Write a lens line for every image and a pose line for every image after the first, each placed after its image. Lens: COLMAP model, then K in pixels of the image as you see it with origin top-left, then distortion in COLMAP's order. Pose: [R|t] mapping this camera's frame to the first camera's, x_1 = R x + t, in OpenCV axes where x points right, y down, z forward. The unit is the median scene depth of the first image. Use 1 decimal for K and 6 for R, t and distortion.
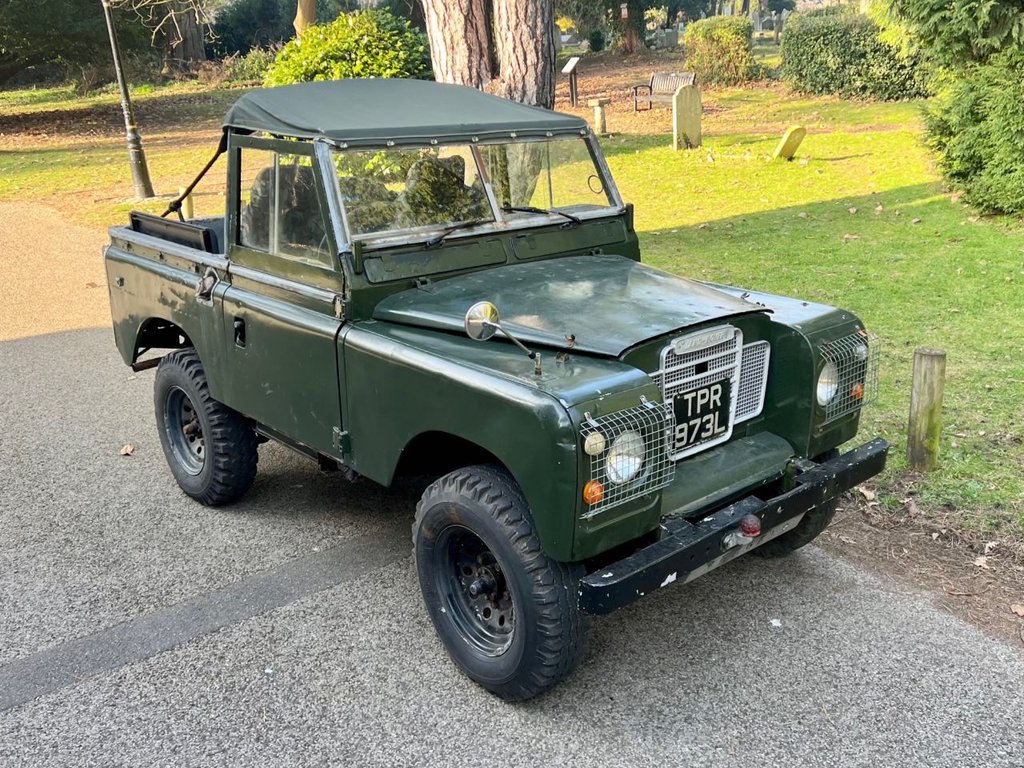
lens RADIAL K [[989.8, 0, 543.2], [0, 989.8, 337.8], [0, 0, 1]] dist [0.028137, -0.017764]
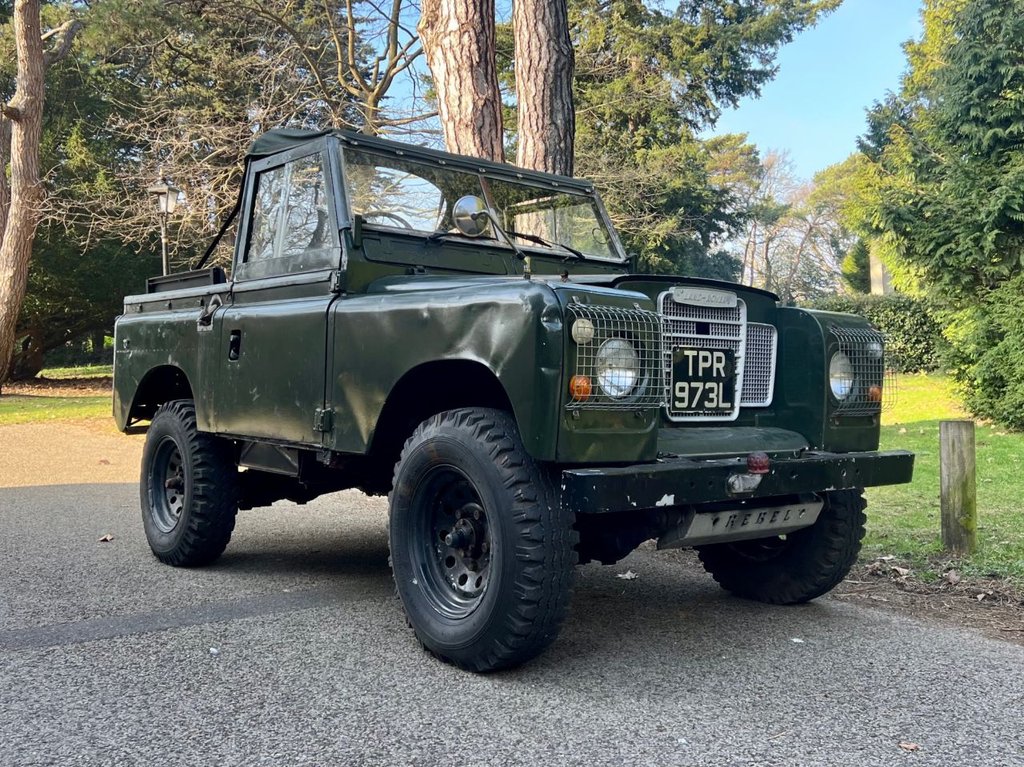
lens RADIAL K [[985.6, 0, 515.1], [0, 985.6, 328.4], [0, 0, 1]] dist [0.019844, 0.000928]
pose [[0.998101, 0.024815, -0.056386, 0.032105], [-0.041350, 0.948326, -0.314591, 0.323311], [0.045665, 0.316325, 0.947551, 0.090728]]
